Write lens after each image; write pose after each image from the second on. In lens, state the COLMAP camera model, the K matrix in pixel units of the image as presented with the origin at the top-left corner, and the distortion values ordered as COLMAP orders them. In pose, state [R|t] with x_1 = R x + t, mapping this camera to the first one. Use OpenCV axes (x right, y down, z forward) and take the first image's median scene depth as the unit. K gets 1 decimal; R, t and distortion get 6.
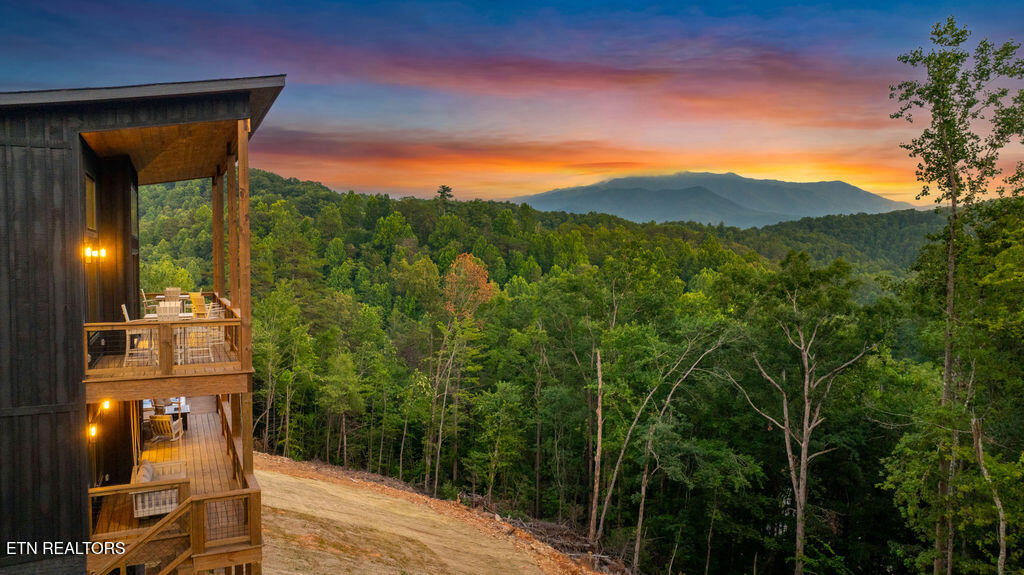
lens RADIAL K [[799.7, 0, 511.0], [0, 799.7, 290.3], [0, 0, 1]] dist [-0.002183, -0.001676]
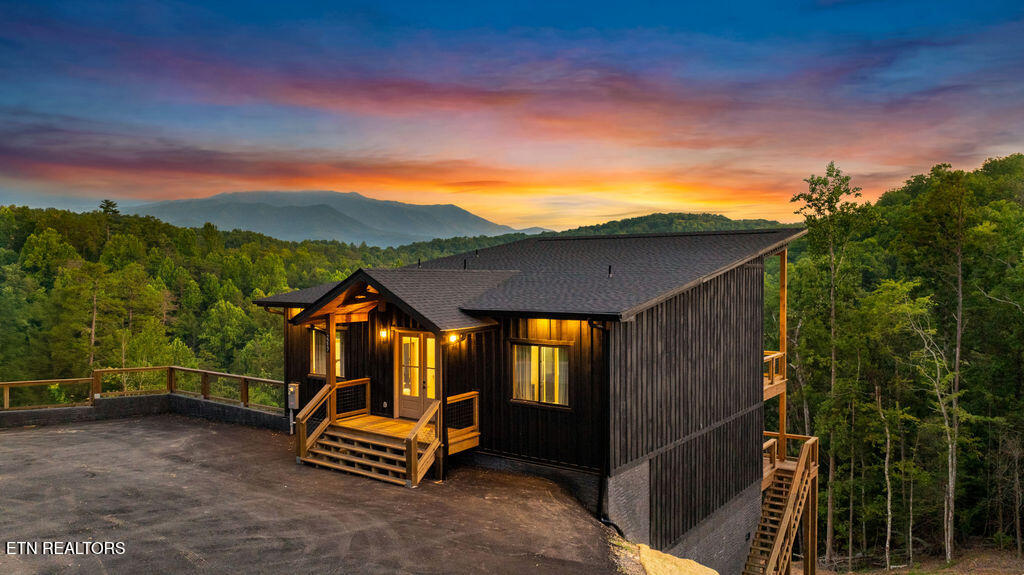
lens RADIAL K [[739.1, 0, 511.6], [0, 739.1, 291.6], [0, 0, 1]] dist [0.002252, -0.000368]
pose [[0.997922, -0.004406, 0.064277, 0.117123], [0.005260, 0.999900, -0.013127, -0.006224], [-0.064213, 0.013438, 0.997846, 0.059689]]
